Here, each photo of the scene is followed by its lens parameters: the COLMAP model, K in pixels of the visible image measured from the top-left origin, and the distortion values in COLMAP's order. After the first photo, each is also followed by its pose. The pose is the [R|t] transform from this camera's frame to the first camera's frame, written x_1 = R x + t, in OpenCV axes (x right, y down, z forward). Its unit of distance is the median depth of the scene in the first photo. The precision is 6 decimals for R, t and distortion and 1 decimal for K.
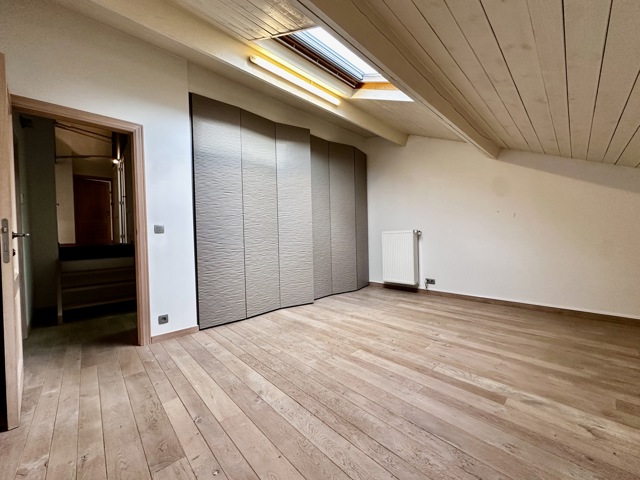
lens RADIAL K [[255.5, 0, 319.3], [0, 255.5, 240.6], [0, 0, 1]] dist [-0.004952, 0.000500]
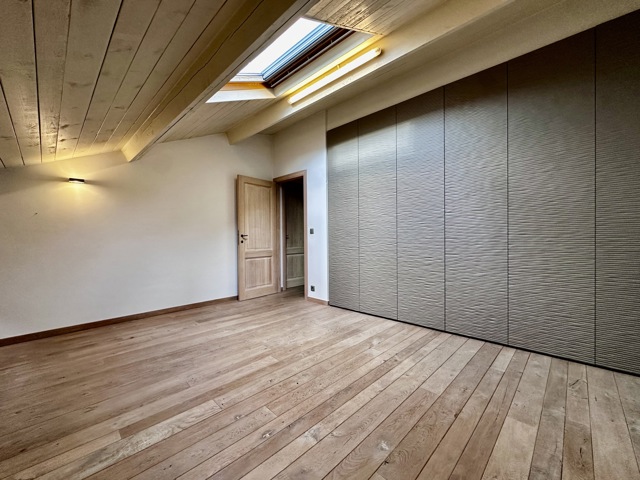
lens RADIAL K [[255.5, 0, 319.3], [0, 255.5, 240.6], [0, 0, 1]] dist [-0.004952, 0.000500]
pose [[0.038847, 0.036121, -0.998592, 1.030021], [-0.012492, 0.999286, 0.035660, -0.045811], [0.999167, 0.011089, 0.039271, 1.054456]]
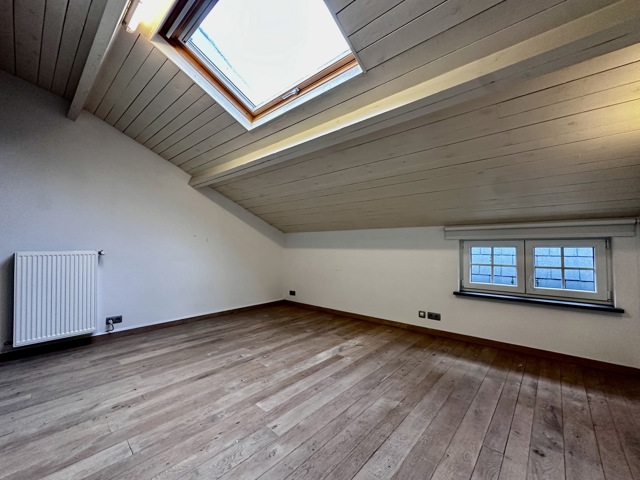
lens RADIAL K [[255.5, 0, 319.3], [0, 255.5, 240.6], [0, 0, 1]] dist [-0.004952, 0.000500]
pose [[-0.085188, 0.053646, 0.994920, -0.641974], [0.022302, 0.998402, -0.051924, -0.034075], [-0.996115, 0.017765, -0.086248, 0.822148]]
